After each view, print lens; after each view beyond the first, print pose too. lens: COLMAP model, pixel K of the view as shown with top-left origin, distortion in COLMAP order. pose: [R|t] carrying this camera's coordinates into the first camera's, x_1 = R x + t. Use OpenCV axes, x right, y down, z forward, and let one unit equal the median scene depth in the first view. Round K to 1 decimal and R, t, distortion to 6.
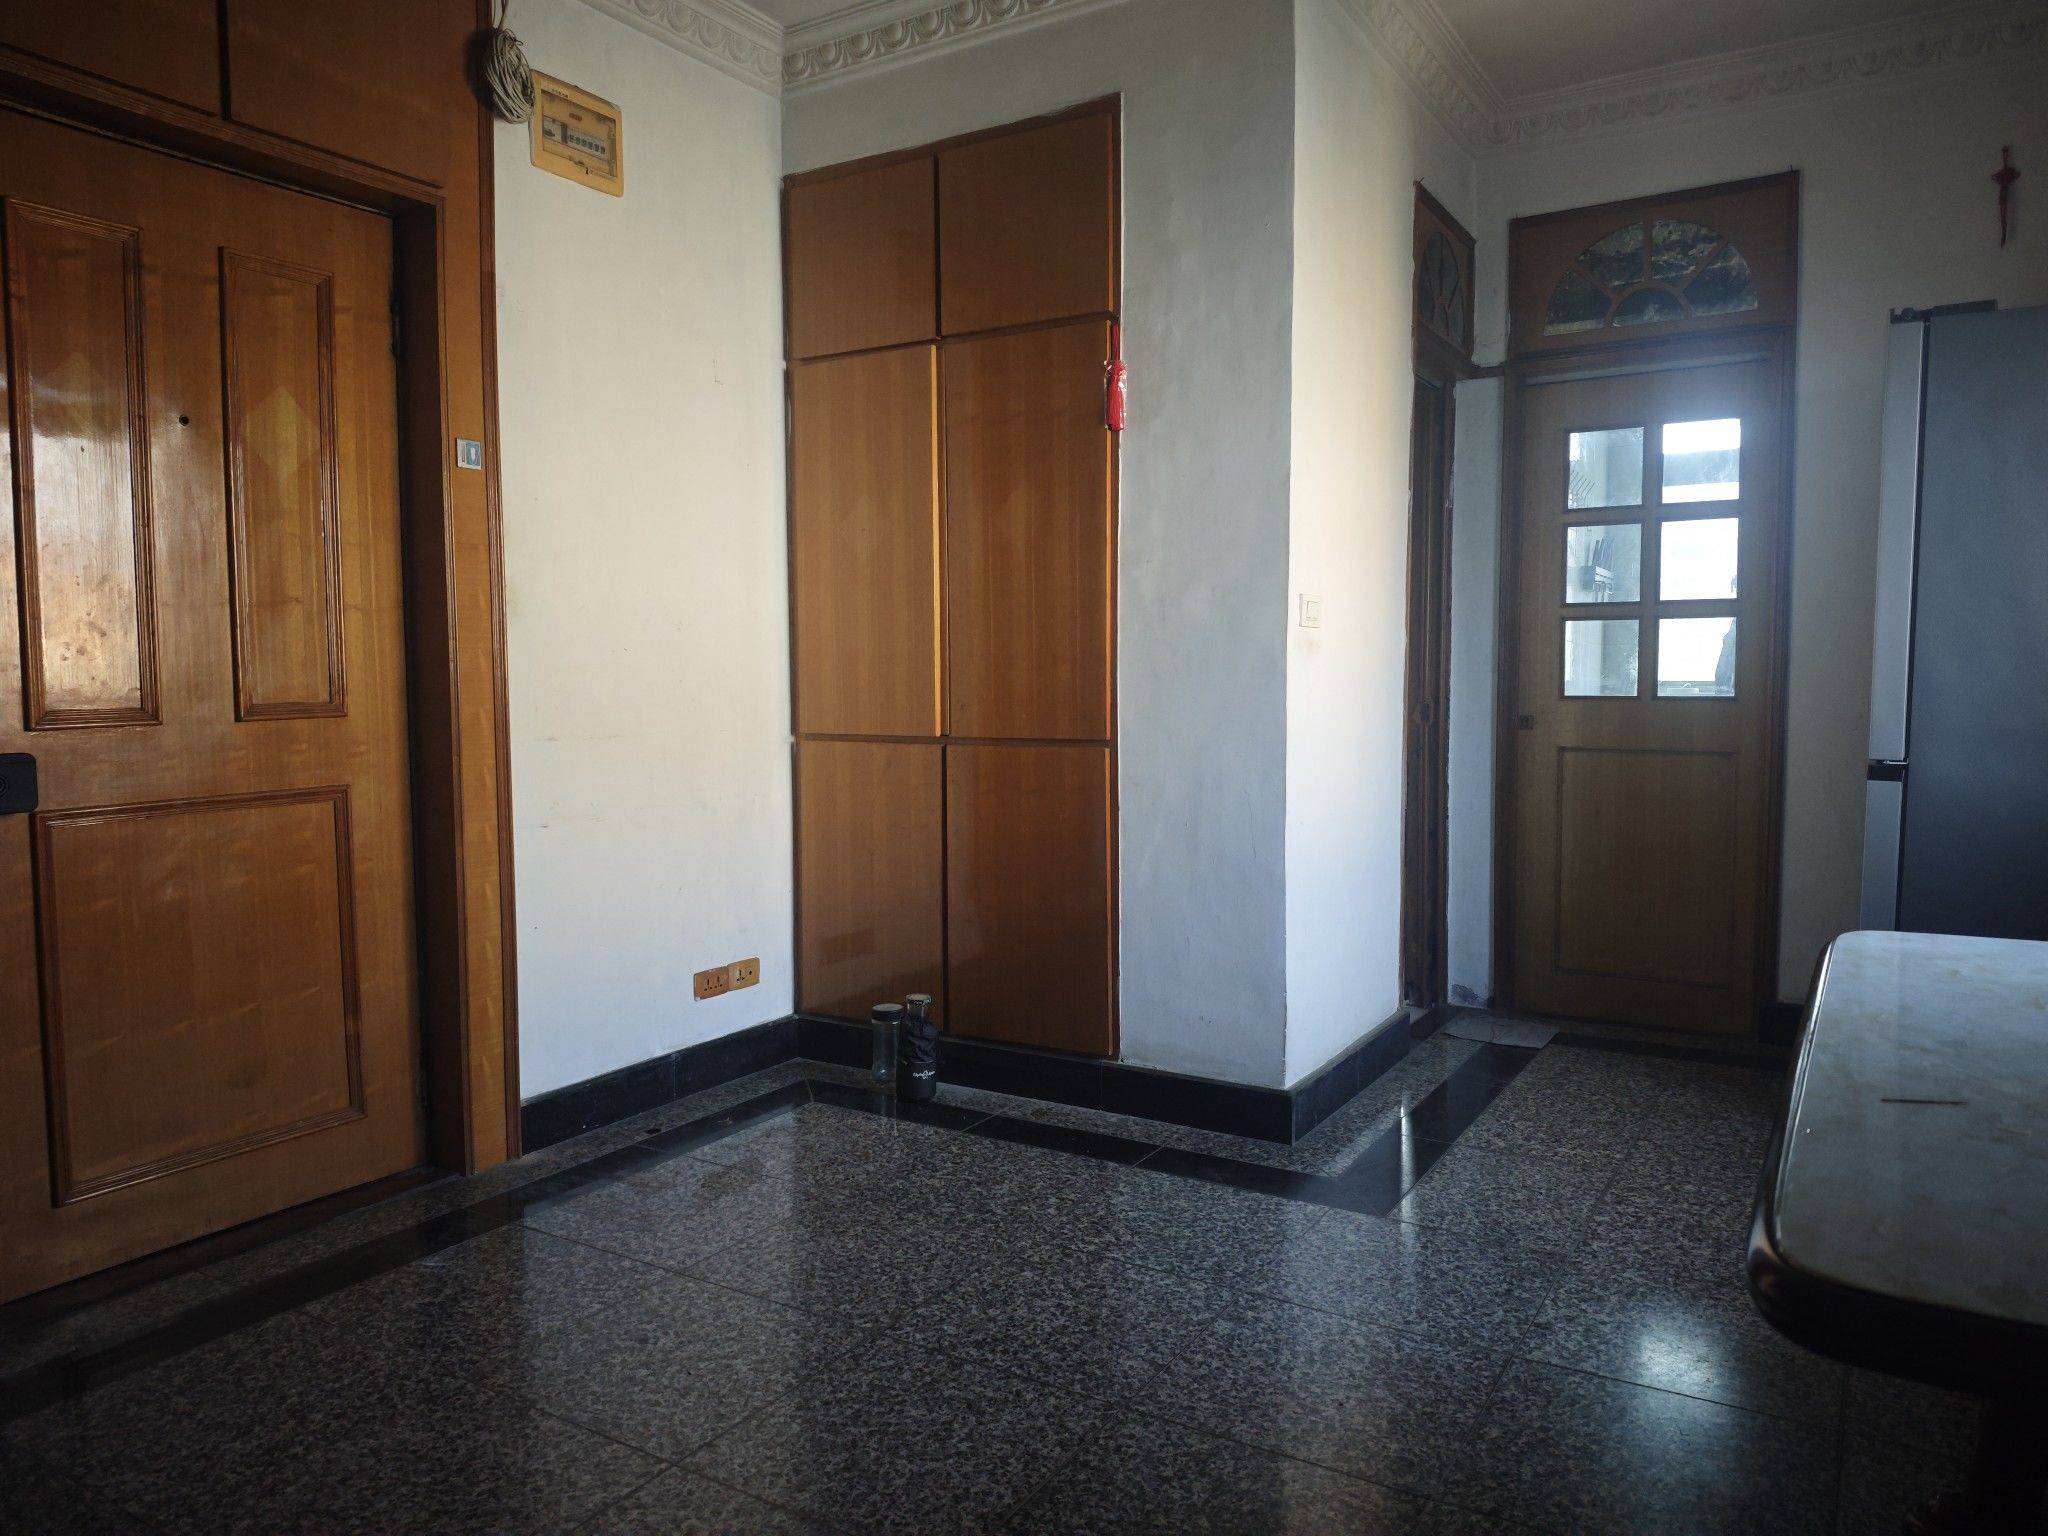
lens RADIAL K [[1414.4, 0, 1029.8], [0, 1414.4, 765.5], [0, 0, 1]] dist [0.068161, -0.099725]
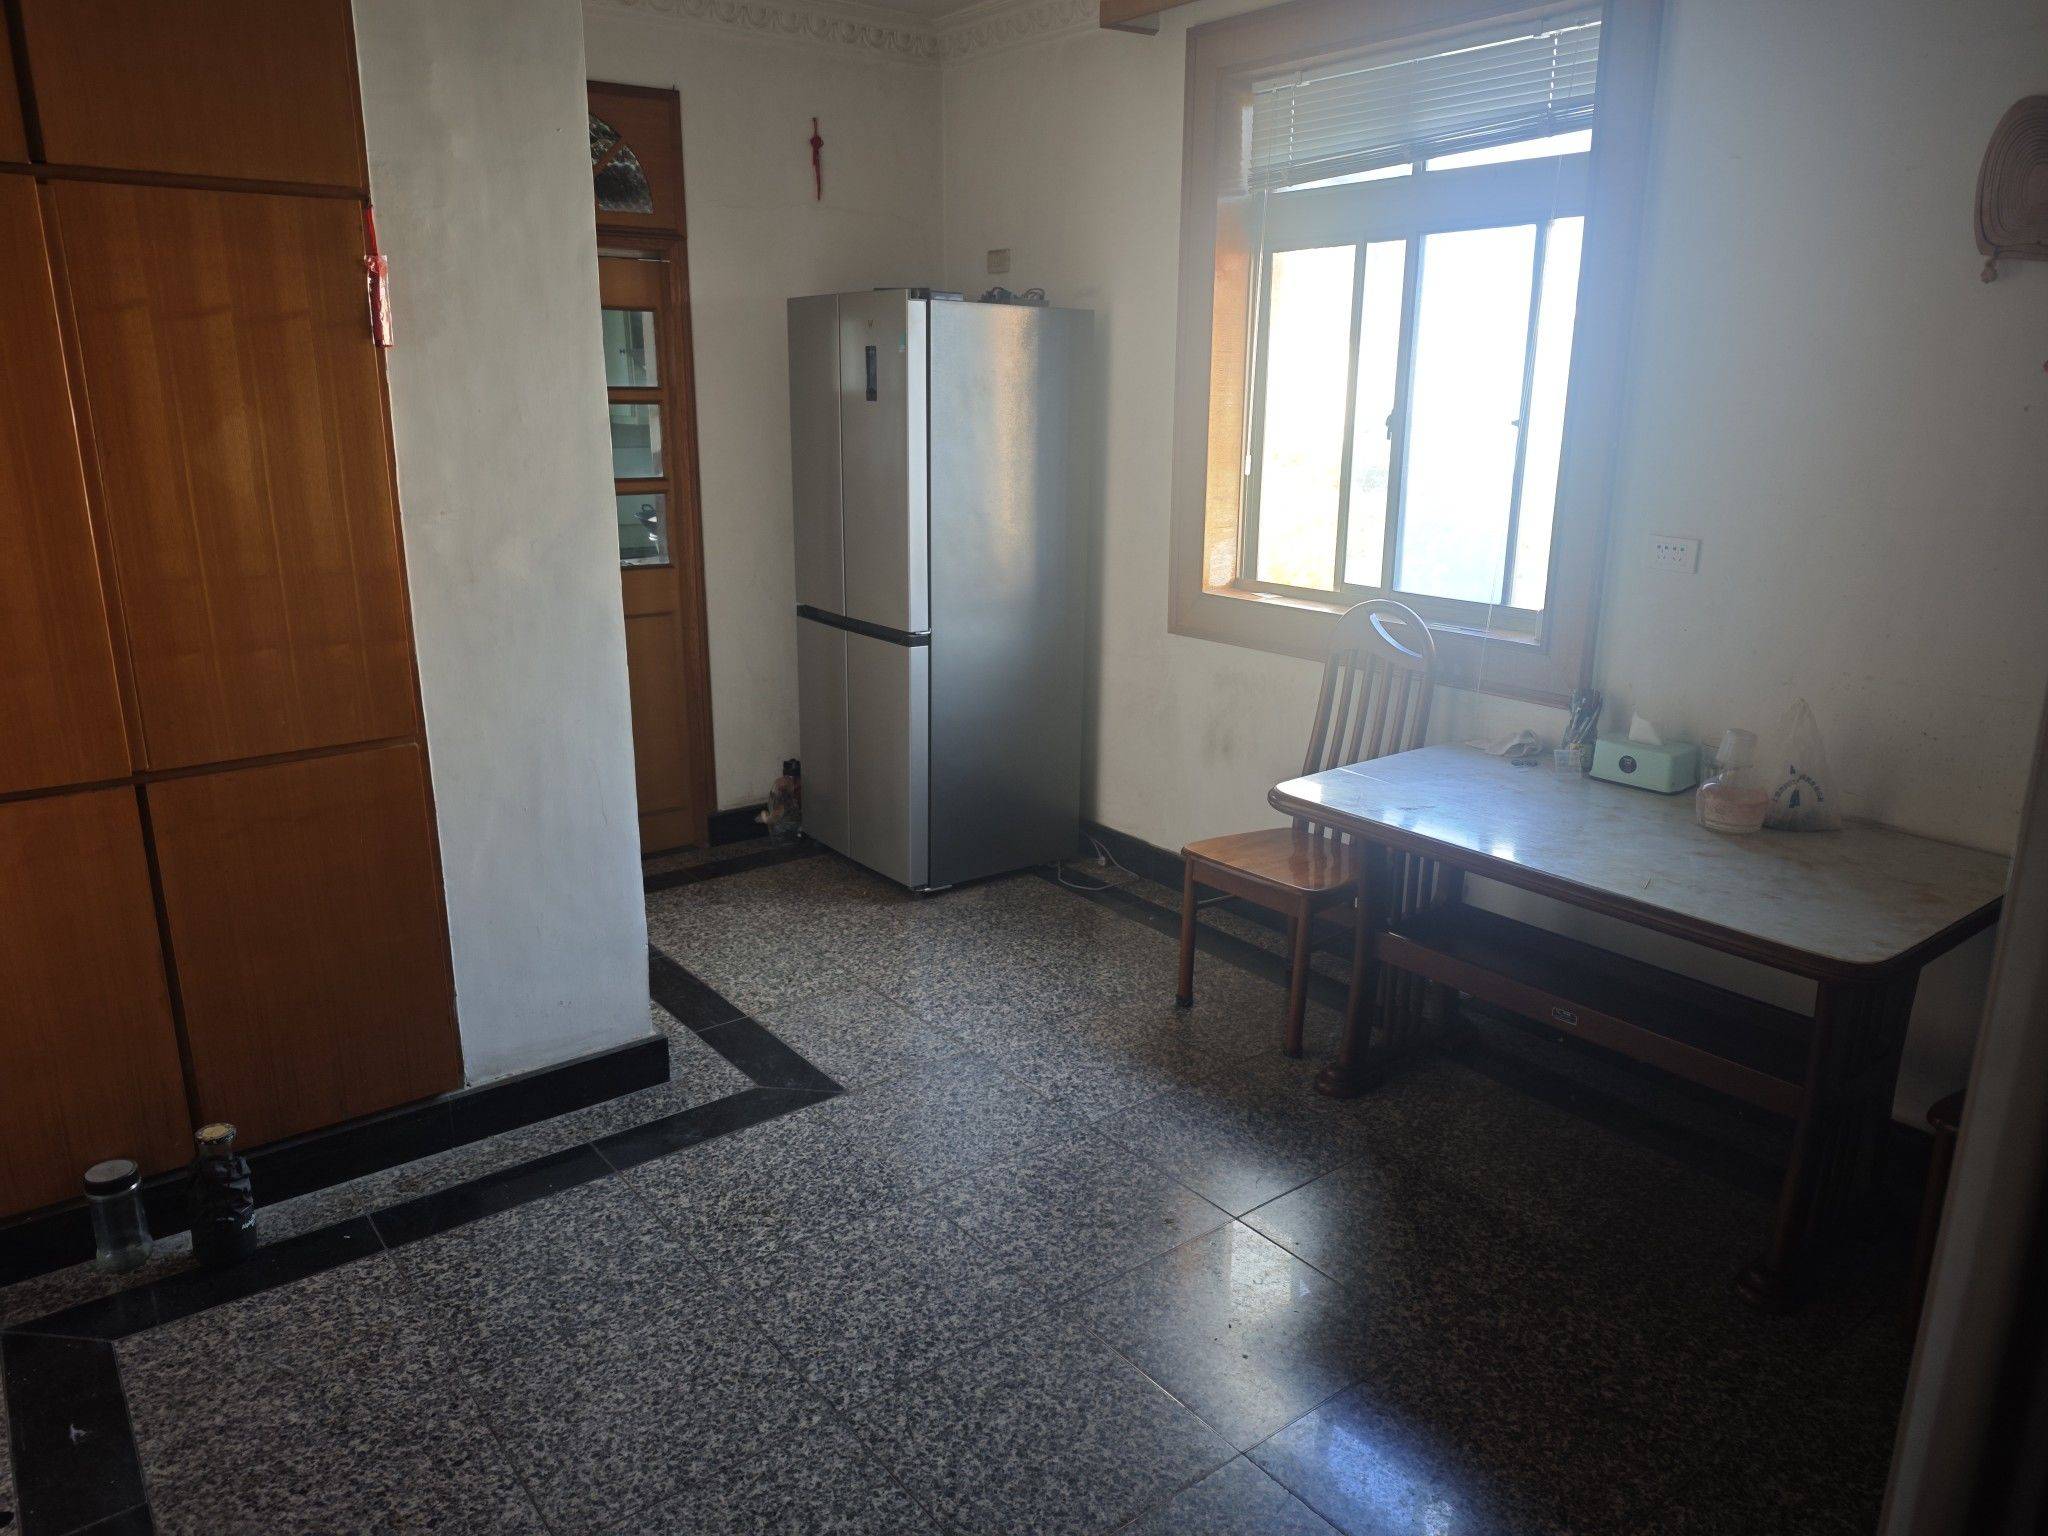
lens RADIAL K [[1414.4, 0, 1029.8], [0, 1414.4, 765.5], [0, 0, 1]] dist [0.068161, -0.099725]
pose [[0.347302, -0.238754, 0.906850, -0.610296], [0.050148, 0.970391, 0.236277, -0.188073], [-0.936412, -0.036583, 0.348992, 0.398627]]
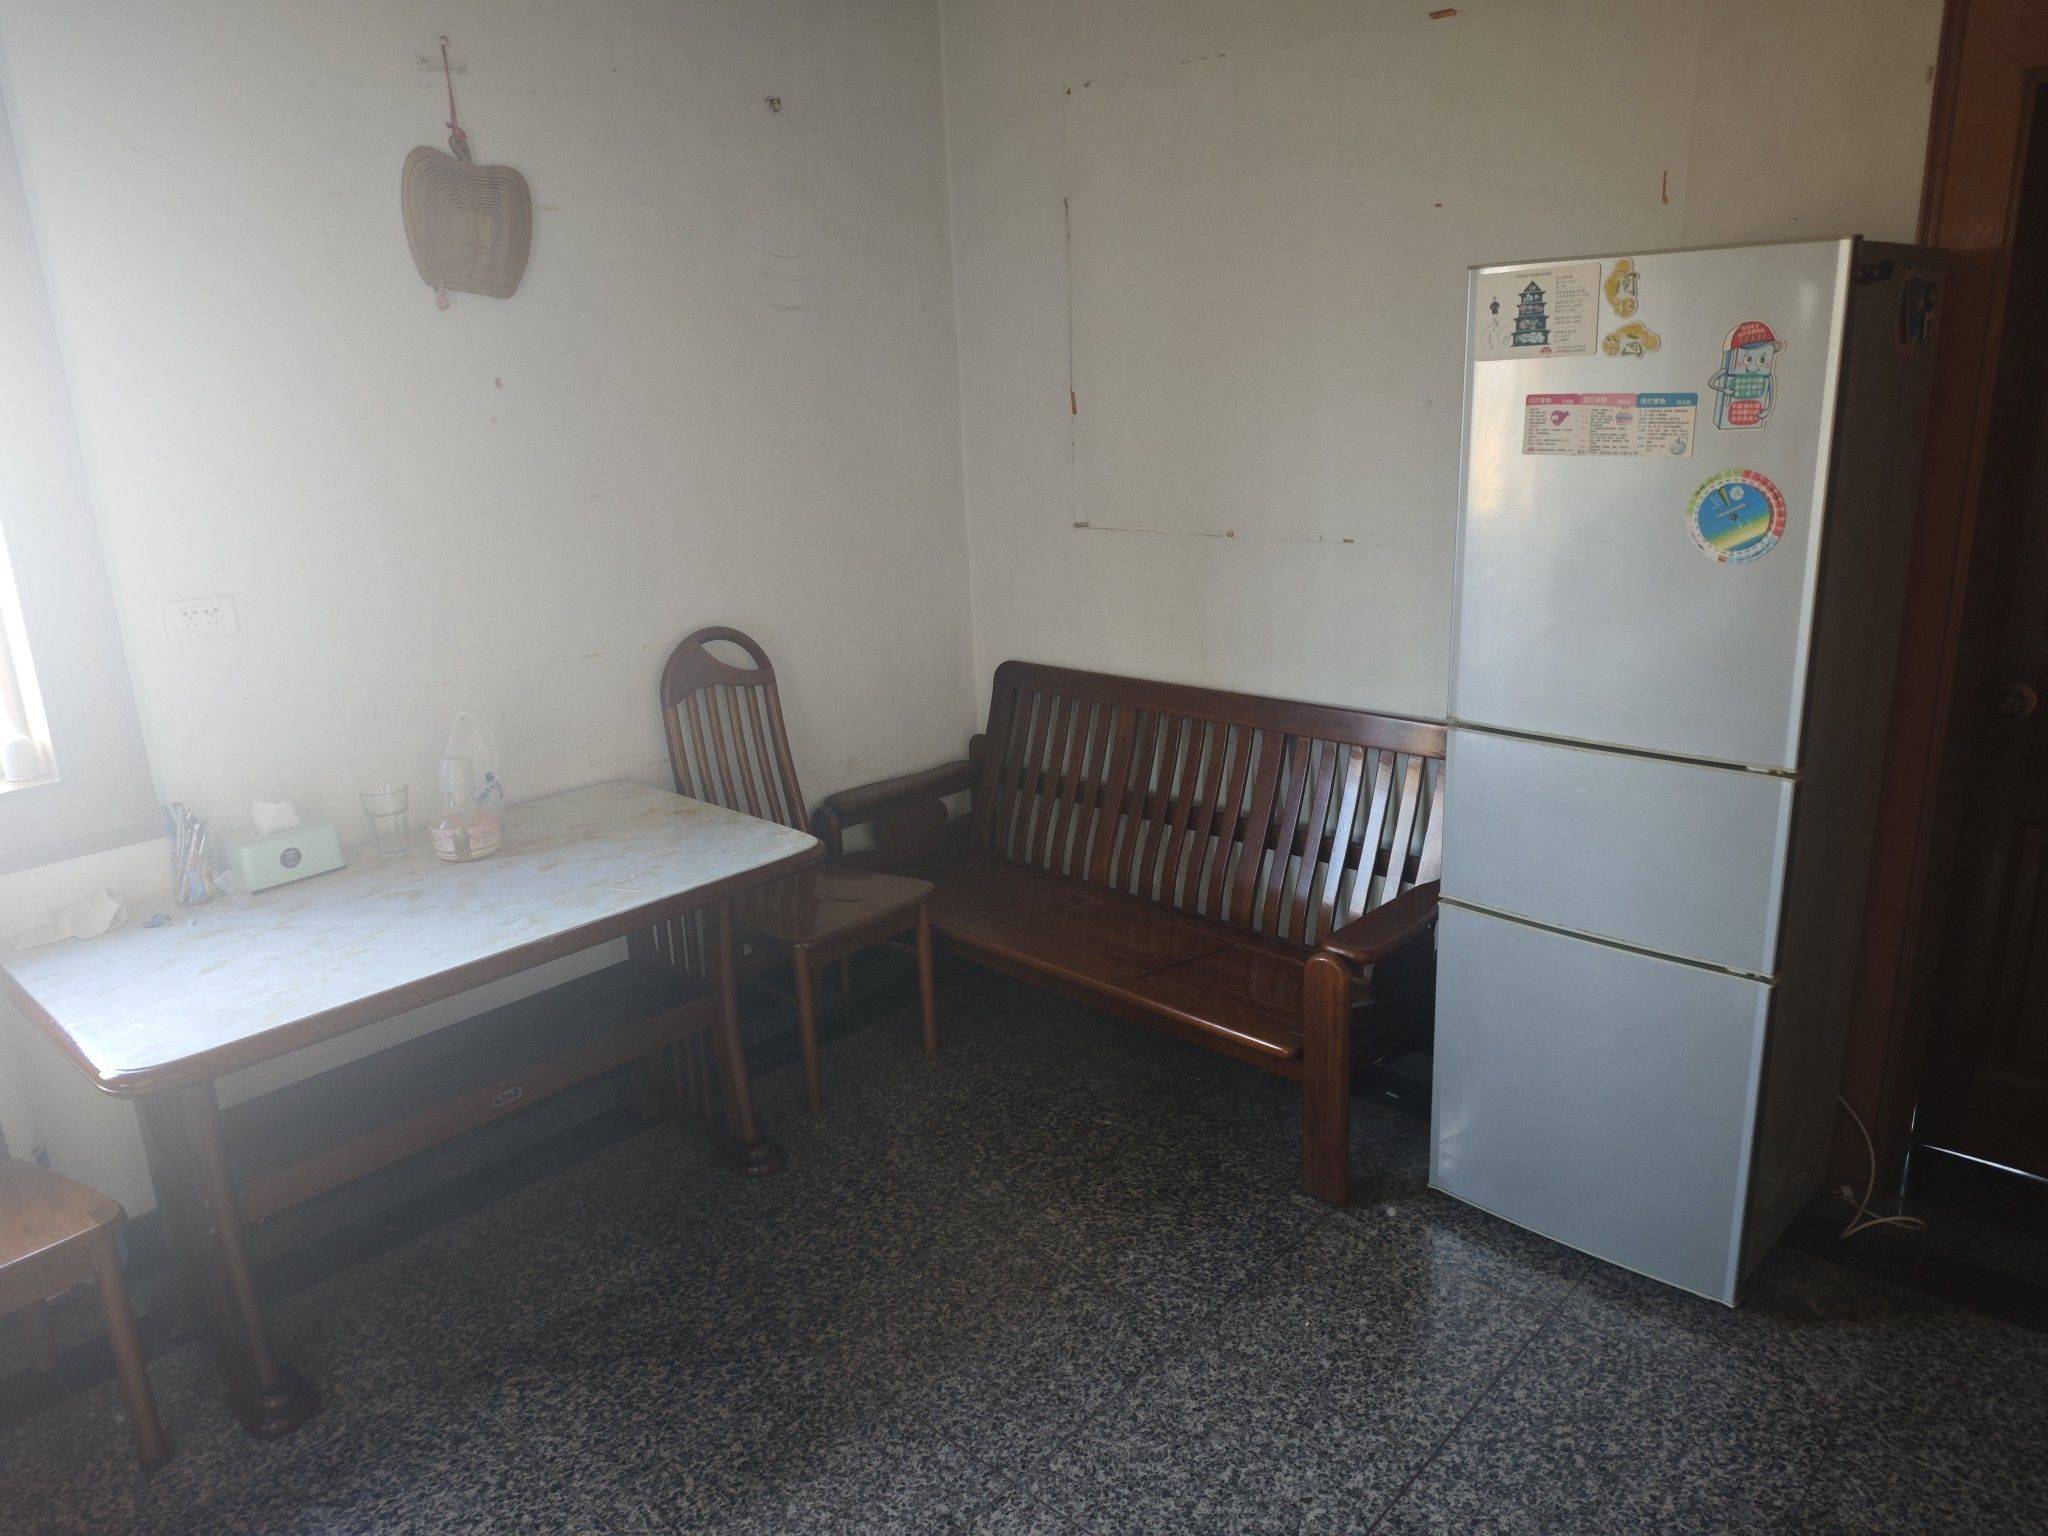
lens RADIAL K [[1436.8, 0, 1024.0], [0, 1436.8, 768.0], [0, 0, 1]] dist [-0.002636, -0.009003]
pose [[-0.980764, -0.008229, 0.195024, -0.163479], [0.057434, 0.942719, 0.328608, -0.239011], [-0.186557, 0.333488, -0.924112, 1.040671]]
